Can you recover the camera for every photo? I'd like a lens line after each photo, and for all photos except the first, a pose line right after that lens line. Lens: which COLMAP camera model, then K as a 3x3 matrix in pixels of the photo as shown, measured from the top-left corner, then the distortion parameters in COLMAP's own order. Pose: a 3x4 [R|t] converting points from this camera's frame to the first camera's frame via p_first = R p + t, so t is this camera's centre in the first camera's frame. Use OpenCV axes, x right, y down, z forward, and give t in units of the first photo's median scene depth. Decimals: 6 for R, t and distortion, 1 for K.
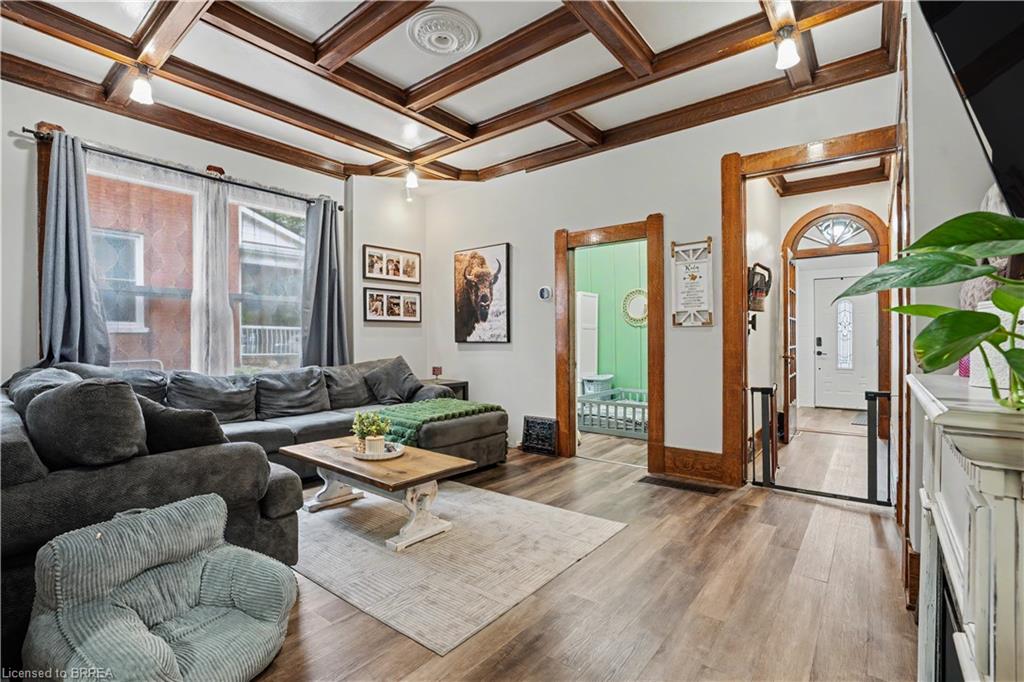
lens RADIAL K [[470.2, 0, 509.2], [0, 470.2, 338.9], [0, 0, 1]] dist [-0.022356, 0.001401]
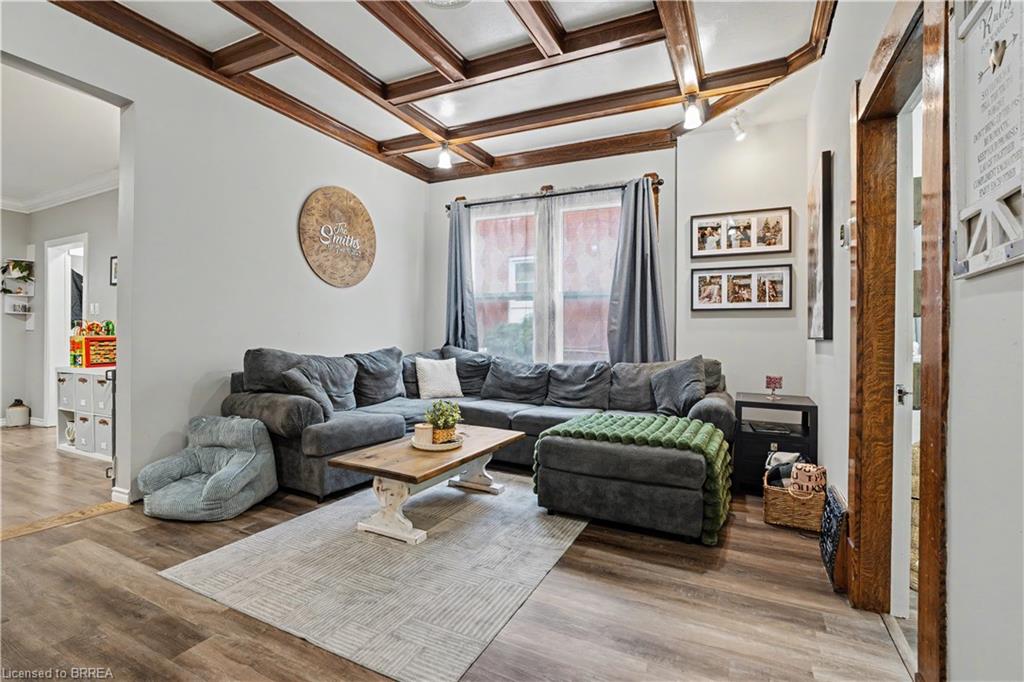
lens RADIAL K [[470.2, 0, 513.7], [0, 470.2, 338.3], [0, 0, 1]] dist [-0.022356, 0.001401]
pose [[0.228670, 0.011757, -0.973433, 0.434010], [-0.011103, 0.999894, 0.009469, 0.004586], [0.973441, 0.008643, 0.228776, 0.551815]]
